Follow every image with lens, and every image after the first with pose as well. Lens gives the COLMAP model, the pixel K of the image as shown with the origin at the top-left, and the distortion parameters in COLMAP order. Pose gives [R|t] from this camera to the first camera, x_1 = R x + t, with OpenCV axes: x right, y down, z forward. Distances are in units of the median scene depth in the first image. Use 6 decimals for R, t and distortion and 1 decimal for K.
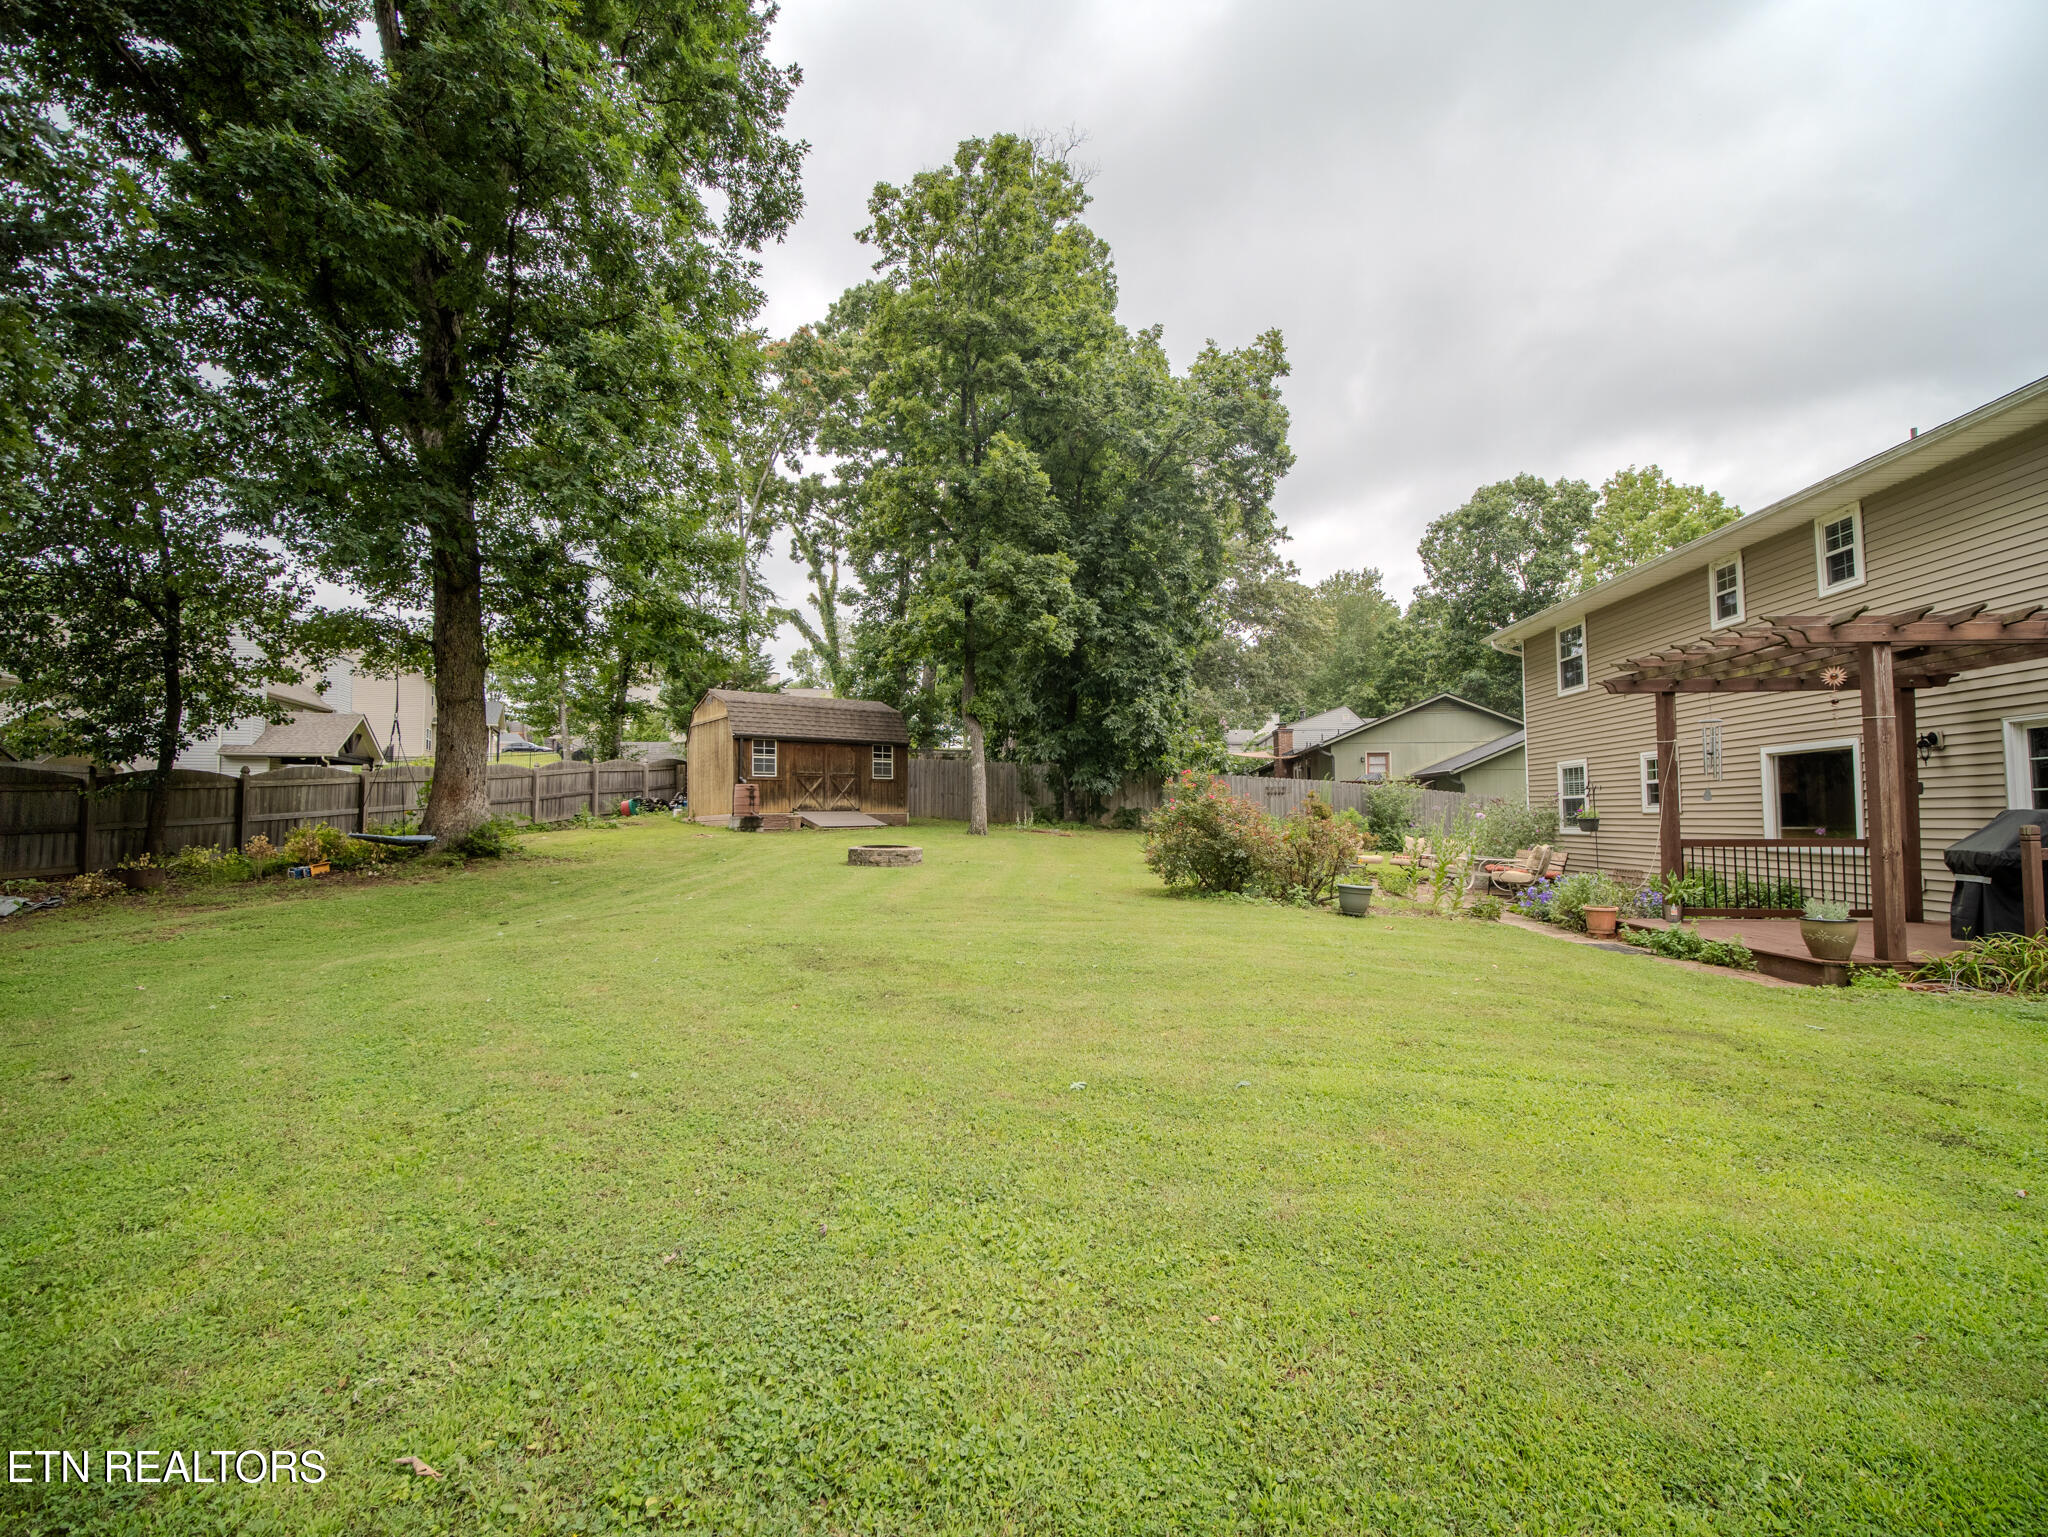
lens RADIAL K [[920.2, 0, 1025.9], [0, 920.2, 765.5], [0, 0, 1]] dist [-0.012924, -0.004397]
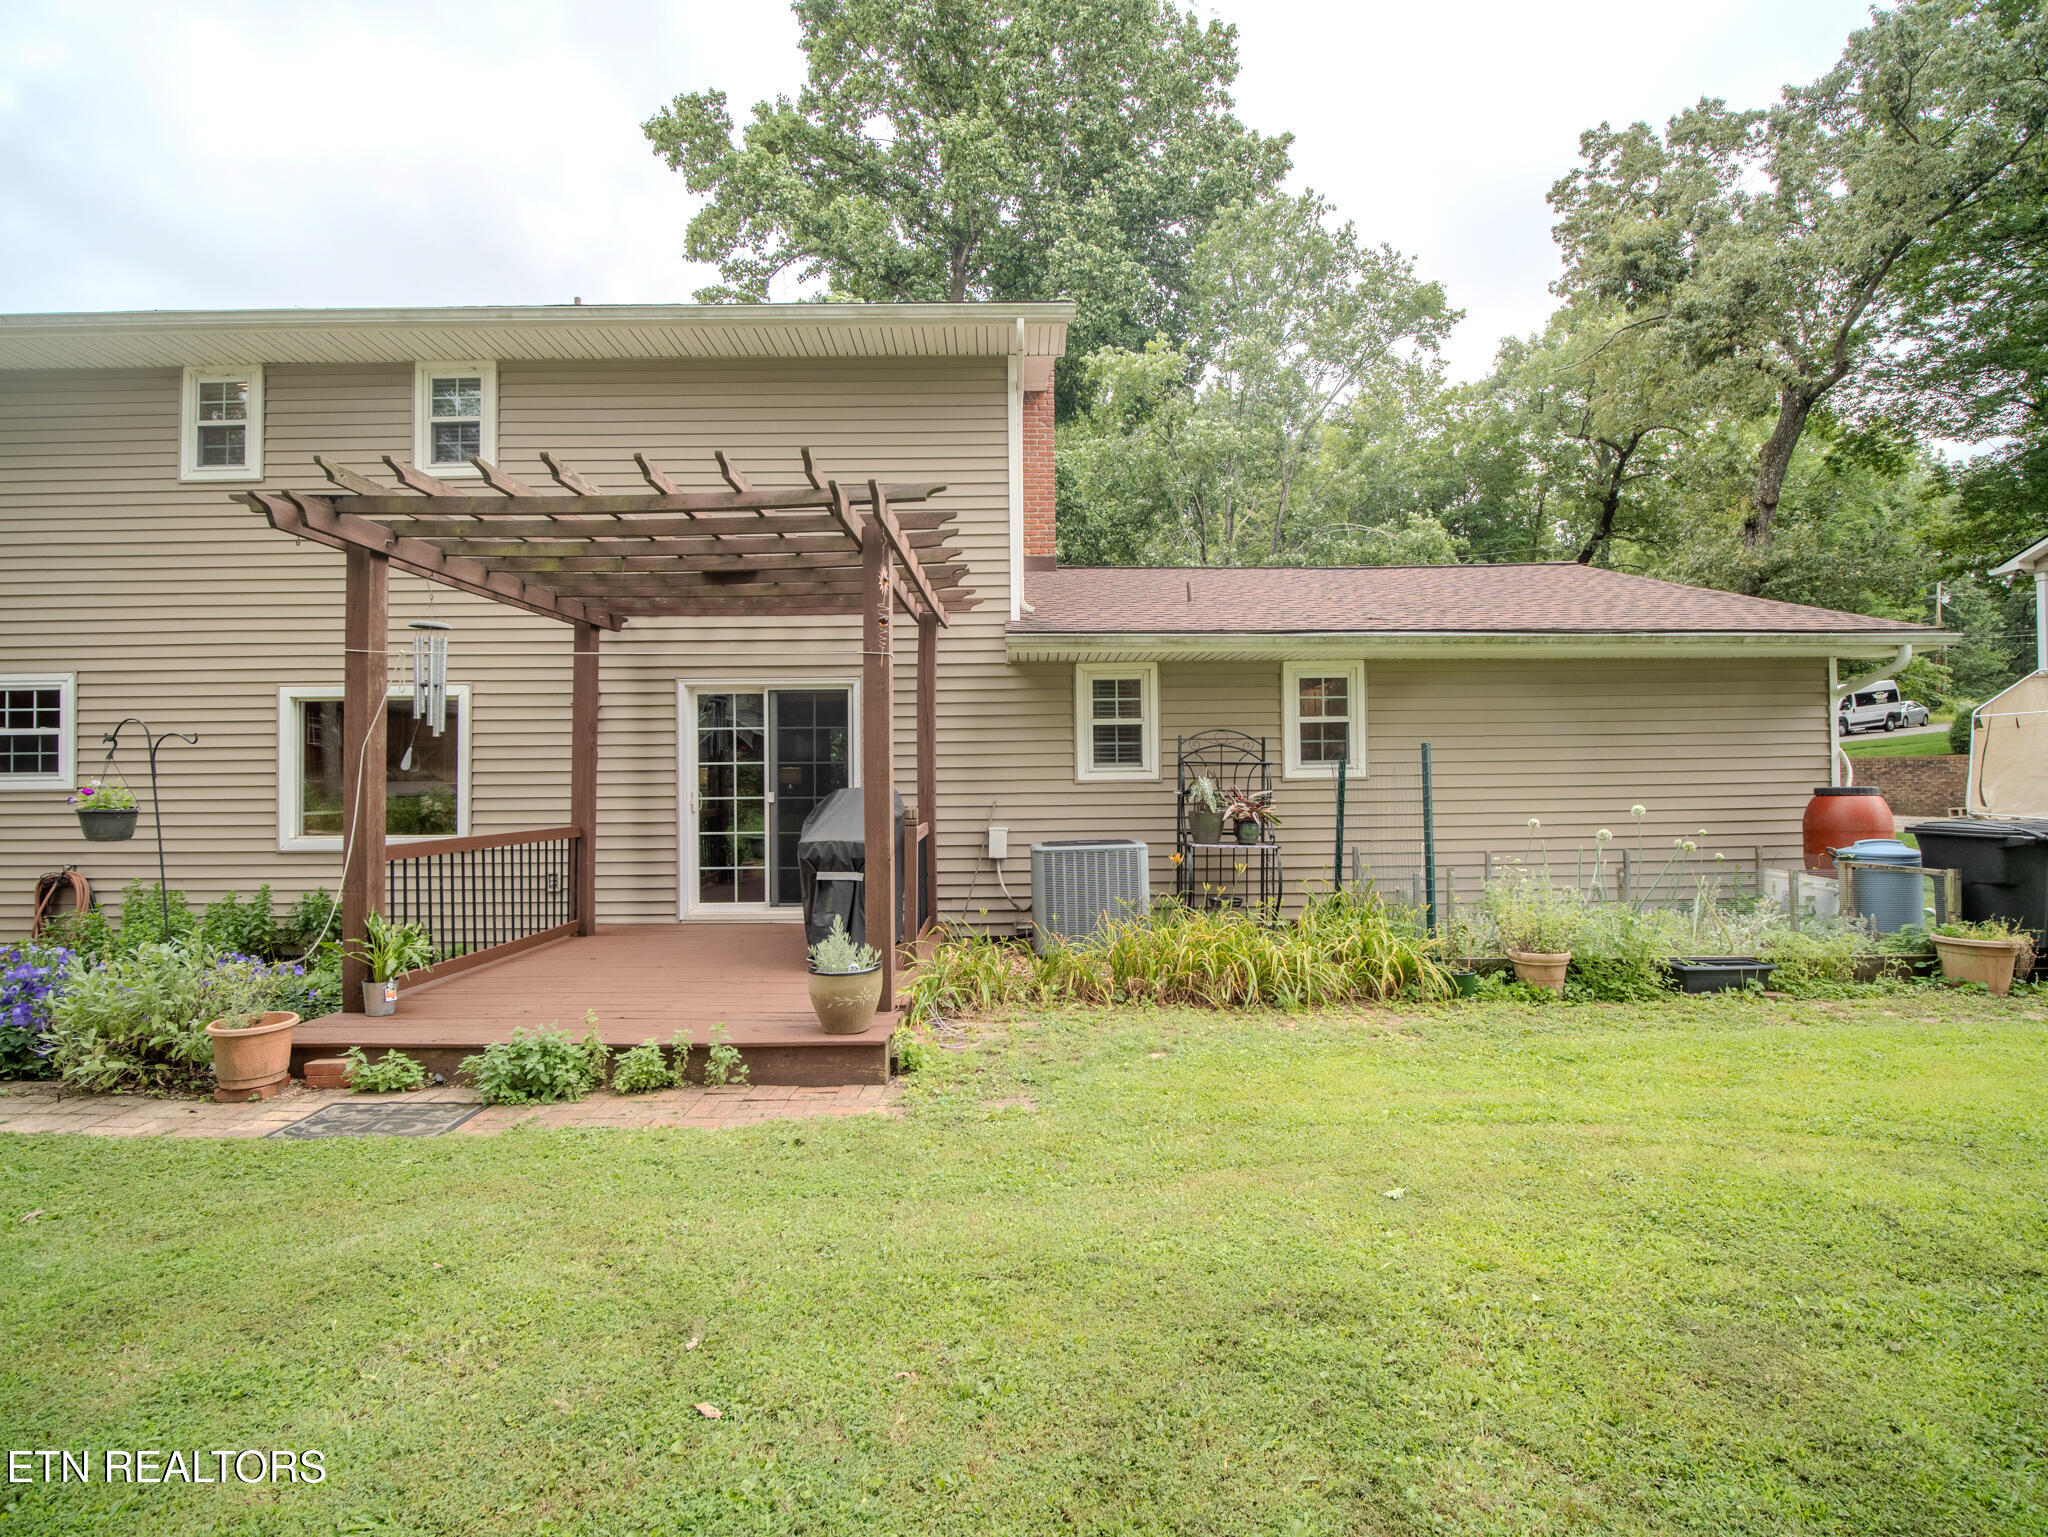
lens RADIAL K [[920.2, 0, 1025.9], [0, 920.2, 765.5], [0, 0, 1]] dist [-0.012924, -0.004397]
pose [[-0.083814, 0.013262, 0.996393, 0.139773], [-0.048135, 0.998690, -0.017341, 0.020813], [-0.995318, -0.049415, -0.083066, 0.539559]]
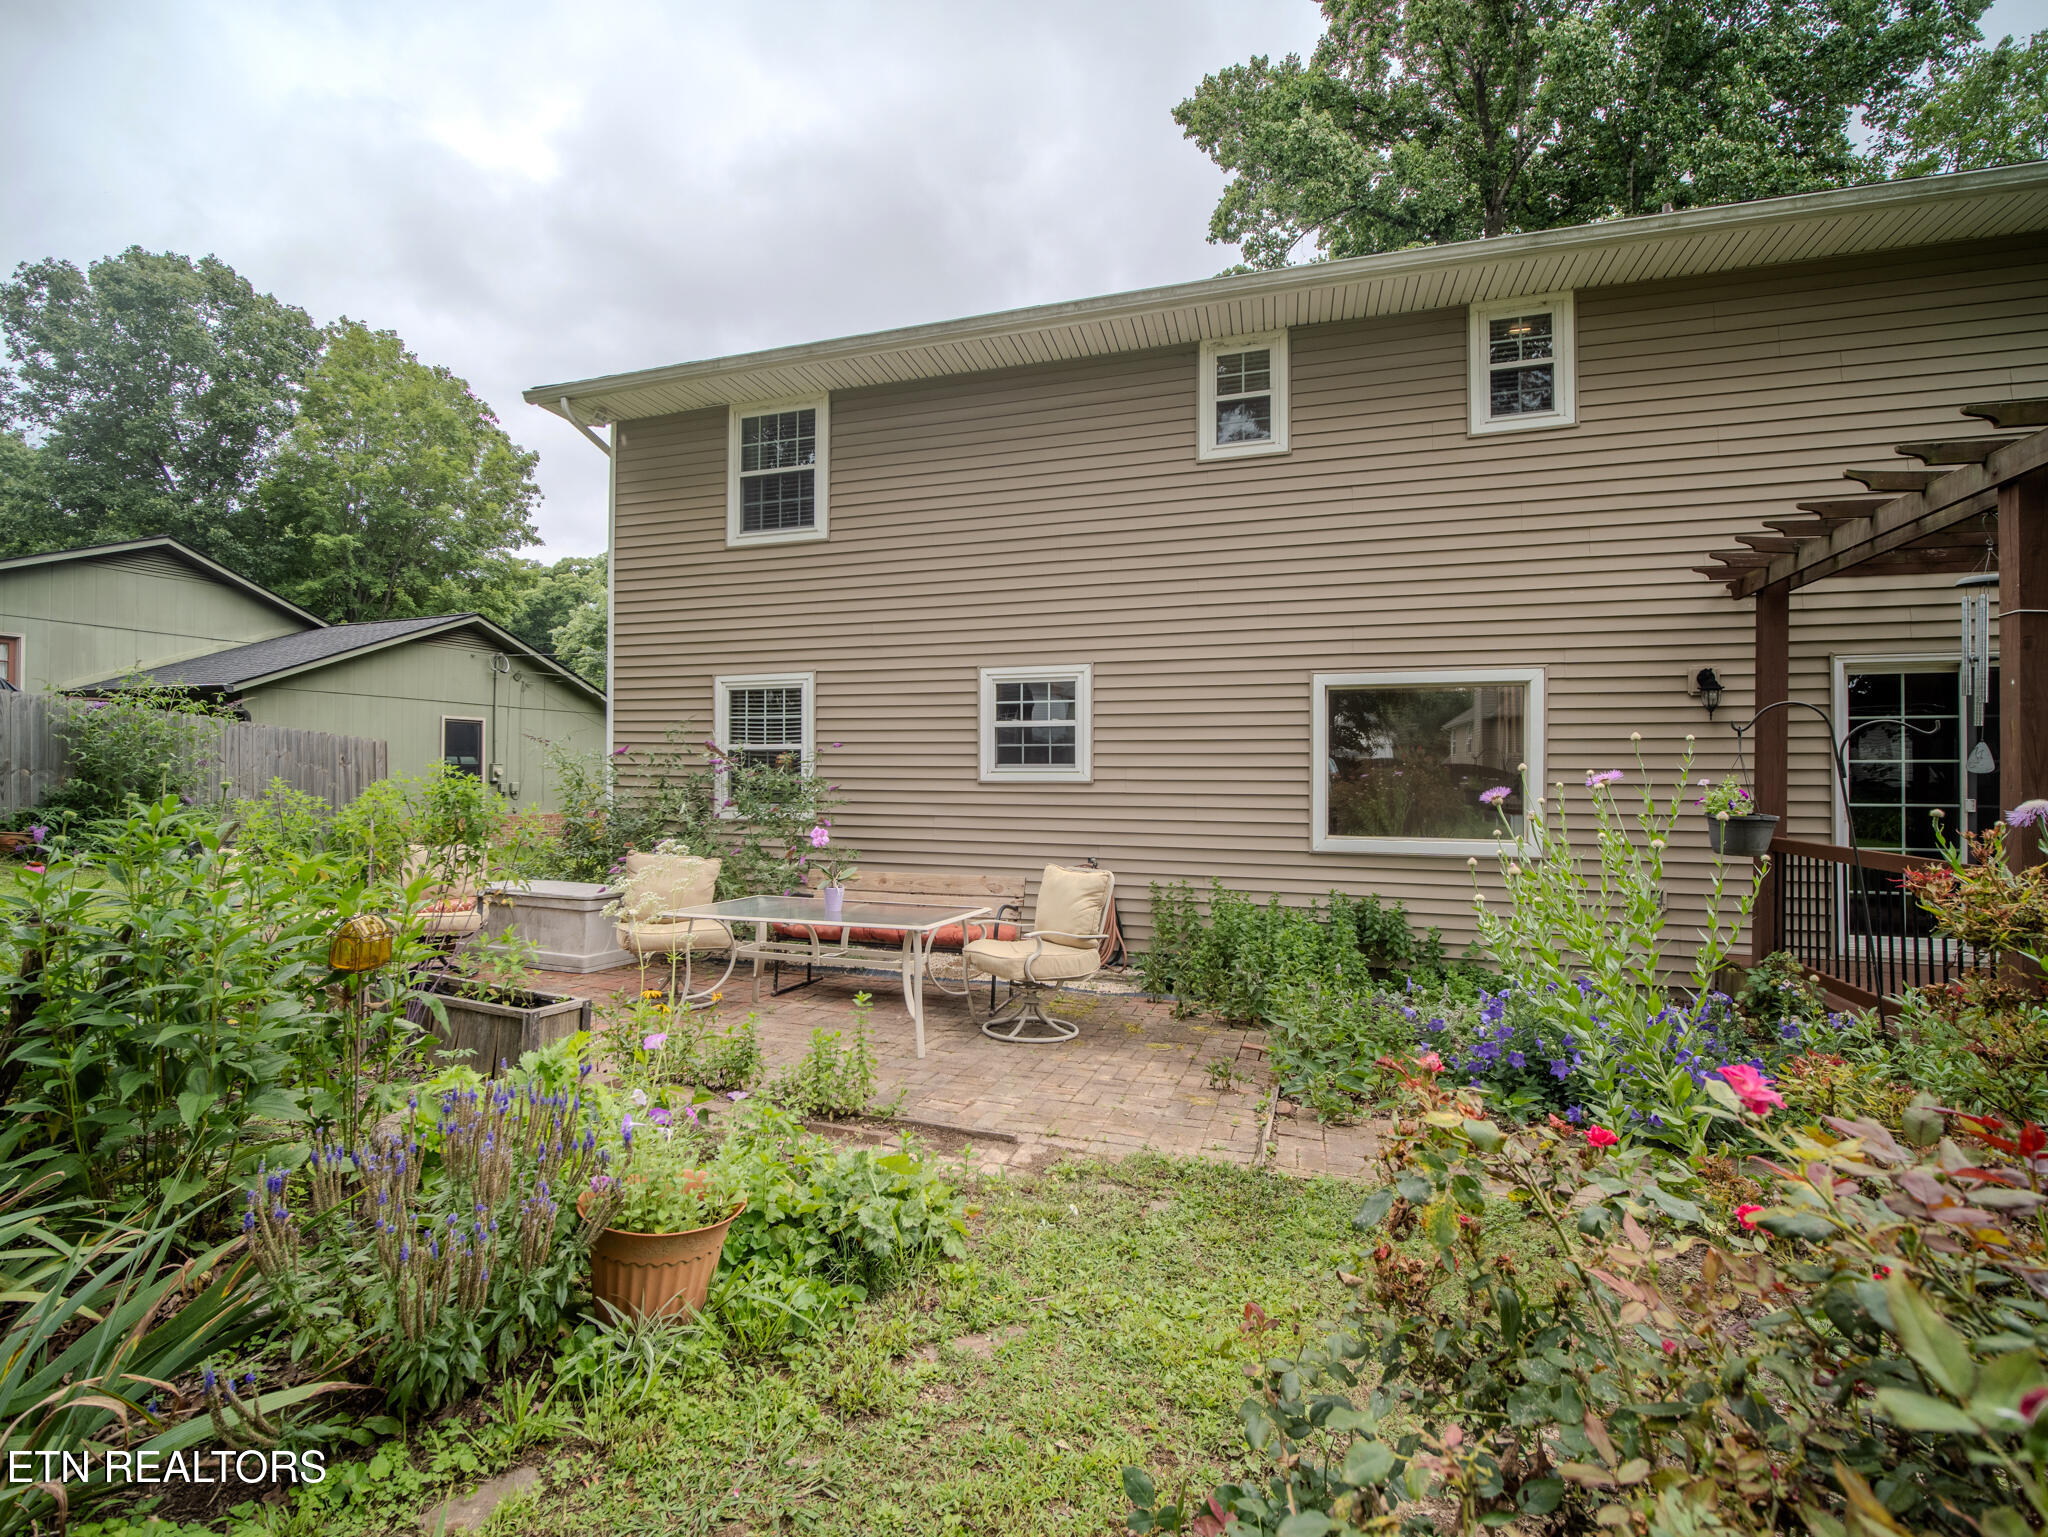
lens RADIAL K [[920.2, 0, 1025.9], [0, 920.2, 765.5], [0, 0, 1]] dist [-0.012924, -0.004397]
pose [[0.231113, 0.007369, 0.972899, 0.193581], [-0.058936, 0.998241, 0.006439, 0.045897], [-0.971140, -0.058827, 0.231141, 1.044204]]
